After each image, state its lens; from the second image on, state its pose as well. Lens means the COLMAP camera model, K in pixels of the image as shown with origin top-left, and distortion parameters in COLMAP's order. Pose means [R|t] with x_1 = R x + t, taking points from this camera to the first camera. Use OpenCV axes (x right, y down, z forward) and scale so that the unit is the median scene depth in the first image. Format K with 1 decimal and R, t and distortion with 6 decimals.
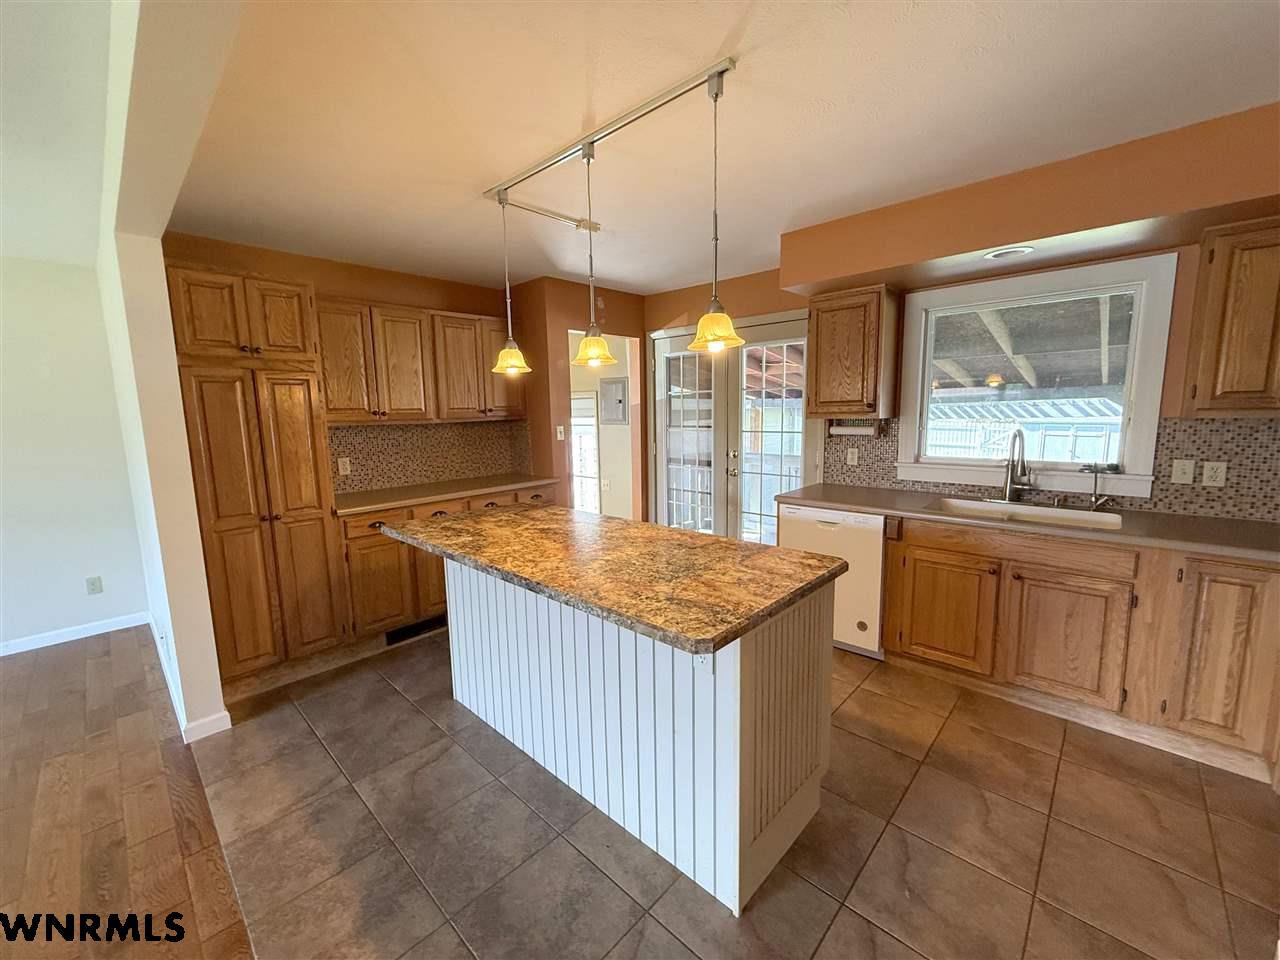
lens RADIAL K [[505.0, 0, 643.8], [0, 505.0, 510.5], [0, 0, 1]] dist [-0.002526, -0.000122]
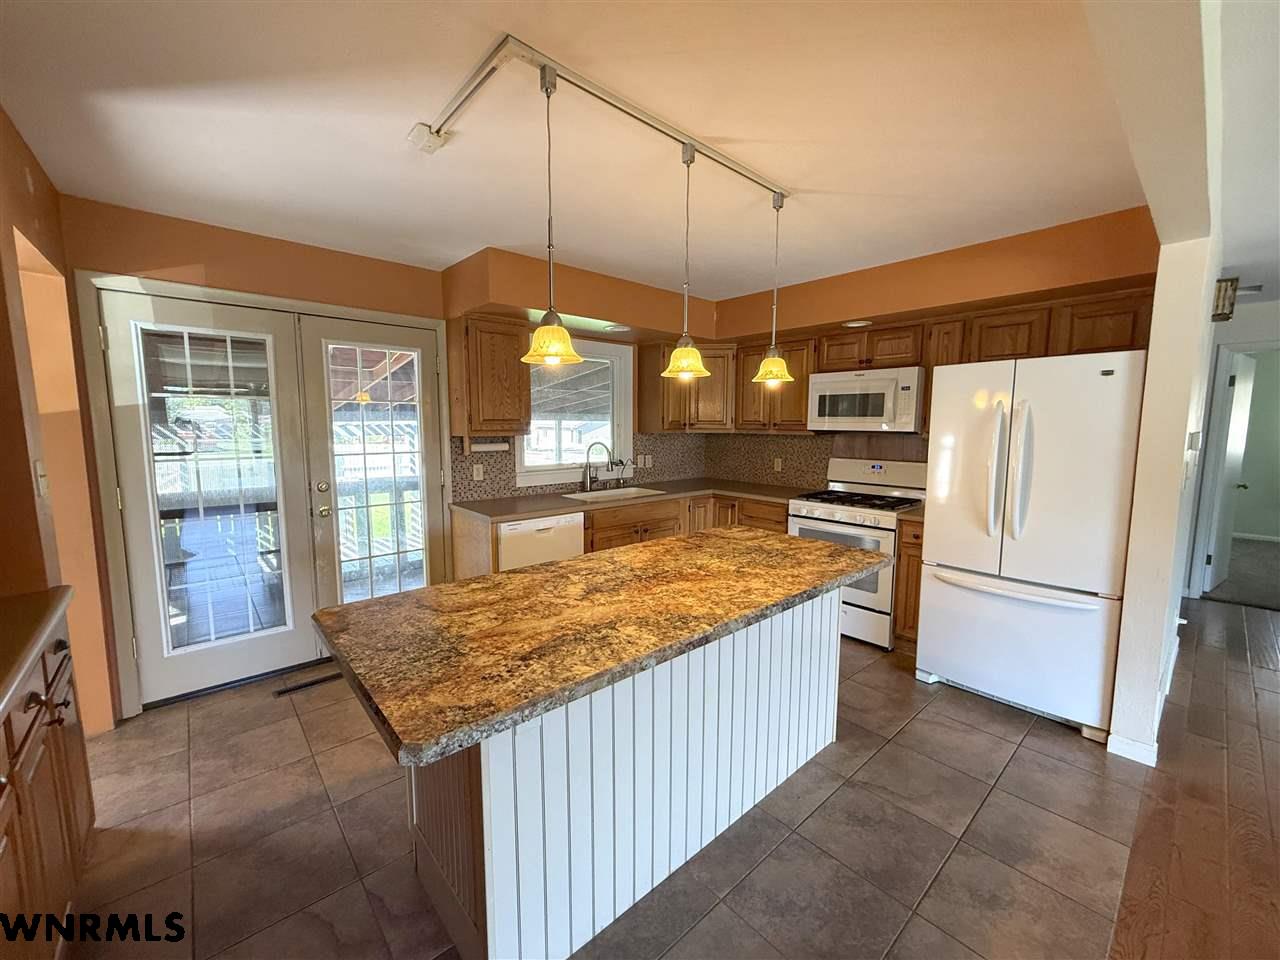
lens RADIAL K [[518.7, 0, 640.0], [0, 518.7, 480.0], [0, 0, 1]] dist [0.020509, -0.000026]
pose [[0.095958, -0.087560, 0.991527, -0.735549], [0.198279, 0.977842, 0.067162, -0.121107], [-0.975437, 0.190154, 0.111193, 0.695186]]
